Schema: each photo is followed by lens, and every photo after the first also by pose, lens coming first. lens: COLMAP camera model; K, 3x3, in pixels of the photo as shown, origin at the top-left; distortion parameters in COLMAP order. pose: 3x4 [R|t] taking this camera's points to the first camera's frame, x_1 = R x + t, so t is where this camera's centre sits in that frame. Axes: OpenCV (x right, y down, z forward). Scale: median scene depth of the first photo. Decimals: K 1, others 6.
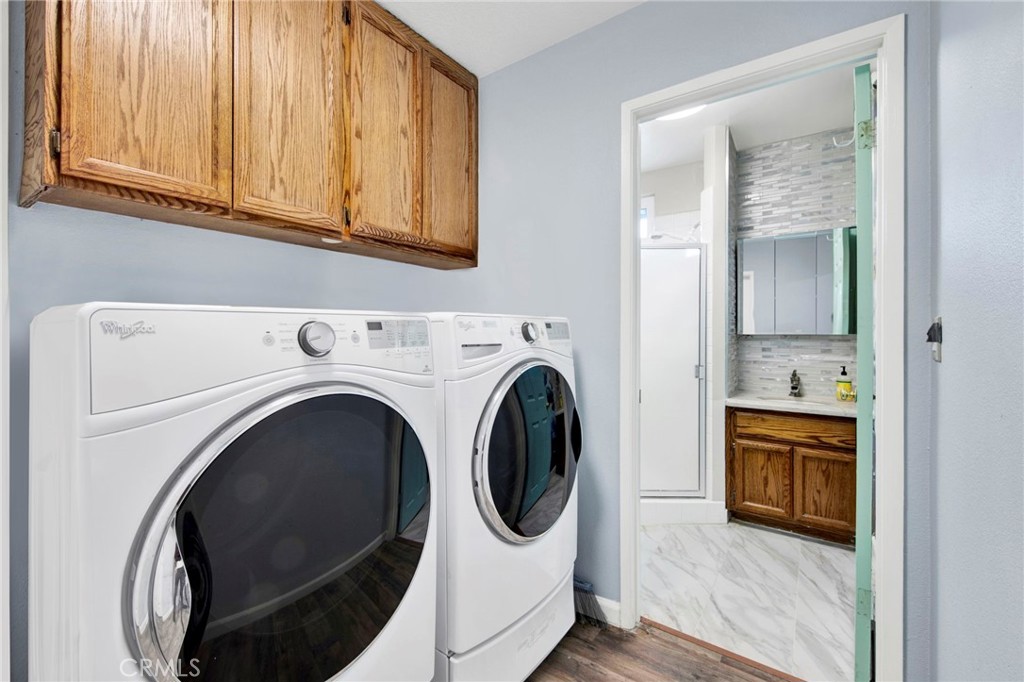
lens RADIAL K [[415.5, 0, 480.6], [0, 415.5, 334.9], [0, 0, 1]] dist [0.008975, -0.003087]
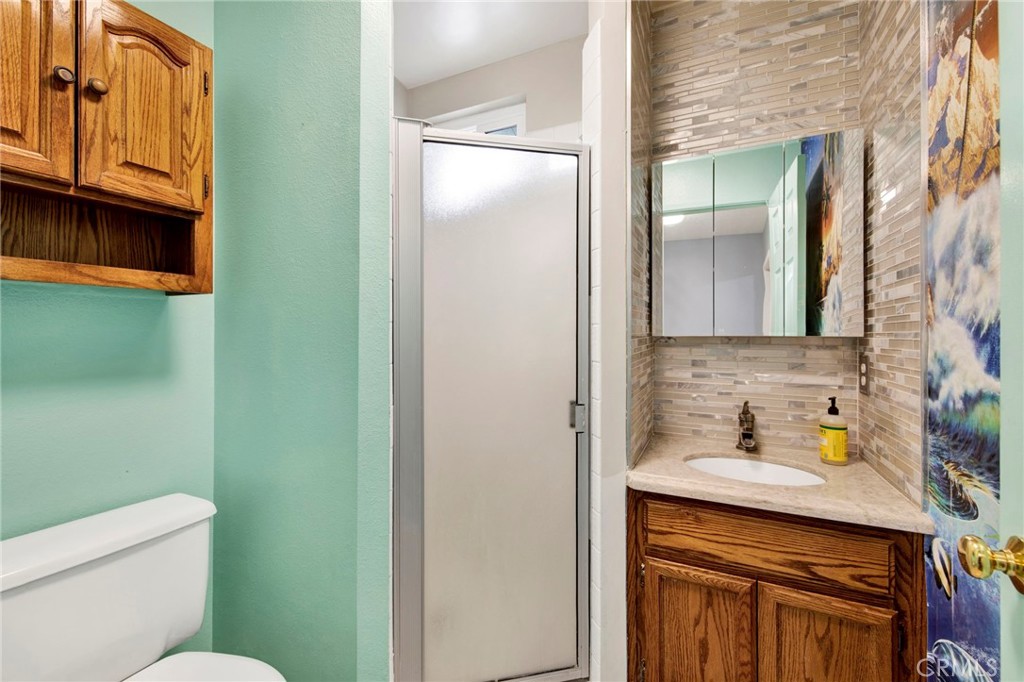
lens RADIAL K [[424.1, 0, 513.0], [0, 424.1, 335.1], [0, 0, 1]] dist [0.007825, 0.000272]
pose [[0.976712, -0.000007, 0.214553, 0.357608], [0.000366, 0.999999, -0.001634, -0.001900], [-0.214553, 0.001675, 0.976711, 0.555608]]
